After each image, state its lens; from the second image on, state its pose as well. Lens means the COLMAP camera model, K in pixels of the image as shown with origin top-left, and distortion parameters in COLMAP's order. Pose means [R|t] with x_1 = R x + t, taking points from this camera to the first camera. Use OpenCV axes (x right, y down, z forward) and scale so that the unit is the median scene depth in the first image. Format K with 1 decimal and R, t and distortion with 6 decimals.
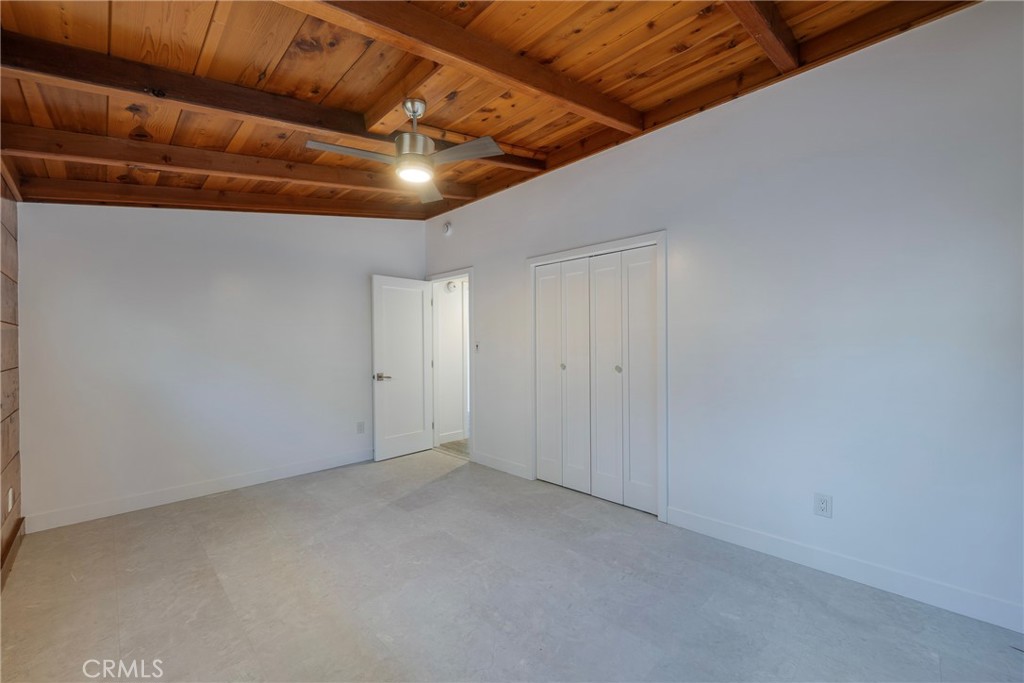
lens RADIAL K [[408.1, 0, 512.5], [0, 408.1, 345.7], [0, 0, 1]] dist [0.000295, -0.000083]
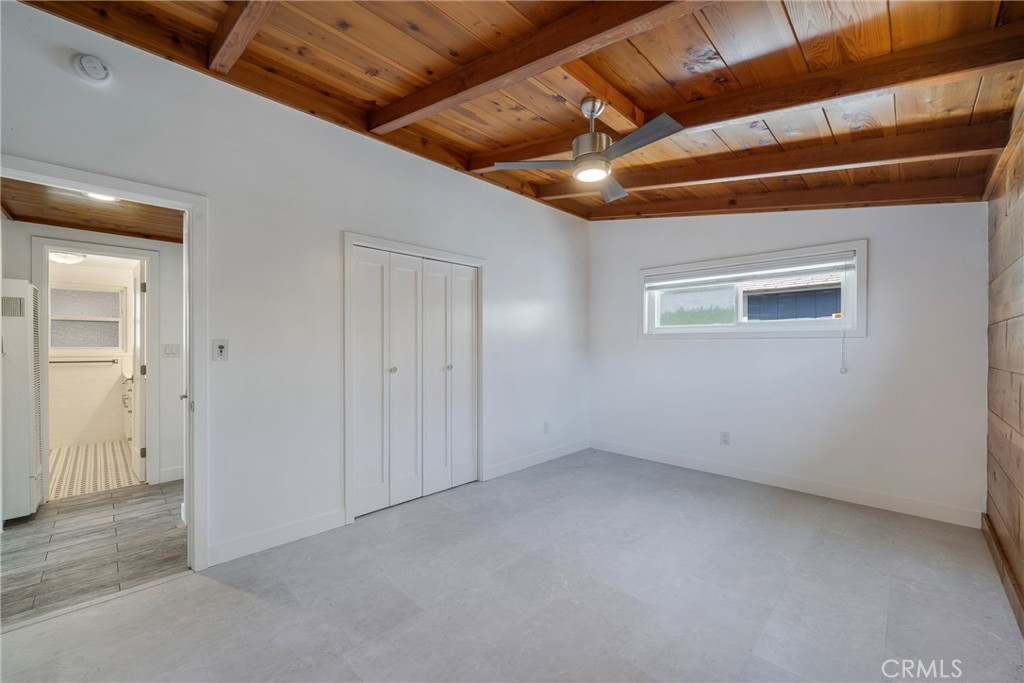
lens RADIAL K [[408.1, 0, 514.1], [0, 408.1, 343.4], [0, 0, 1]] dist [0.000295, -0.000083]
pose [[-0.011106, 0.008221, 0.999905, -0.882811], [0.000166, 0.999966, -0.008219, -0.000077], [-0.999938, 0.000074, -0.011107, 0.857957]]
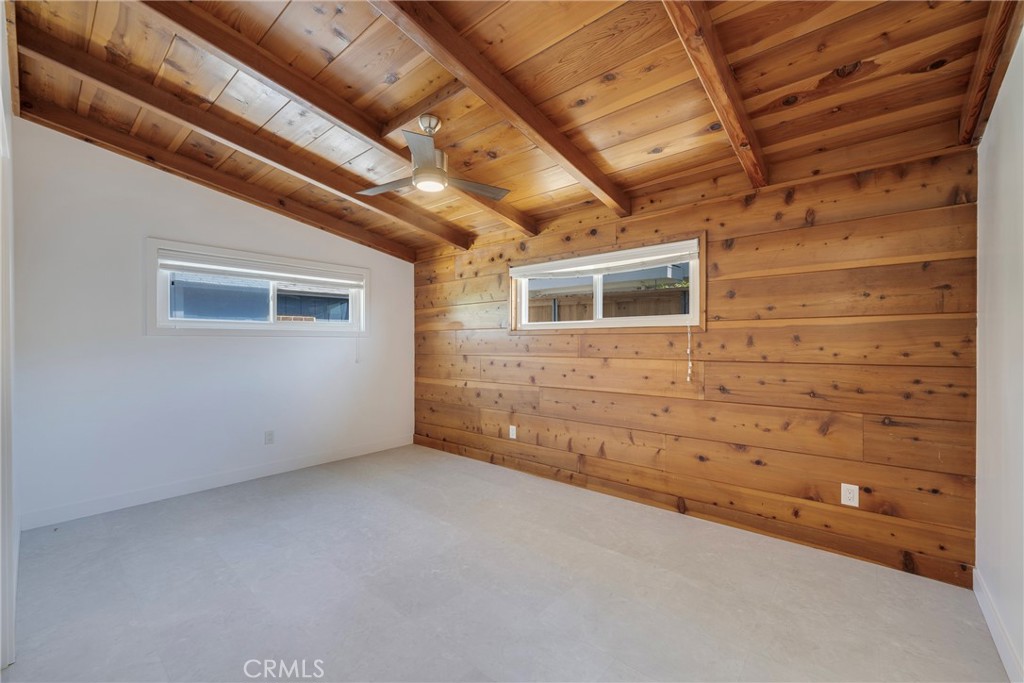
lens RADIAL K [[408.1, 0, 509.3], [0, 408.1, 339.7], [0, 0, 1]] dist [0.000295, -0.000083]
pose [[-0.997415, 0.009074, -0.071278, -0.260607], [0.009315, 0.999952, -0.003061, -0.002993], [0.071247, -0.003717, -0.997452, 1.496935]]
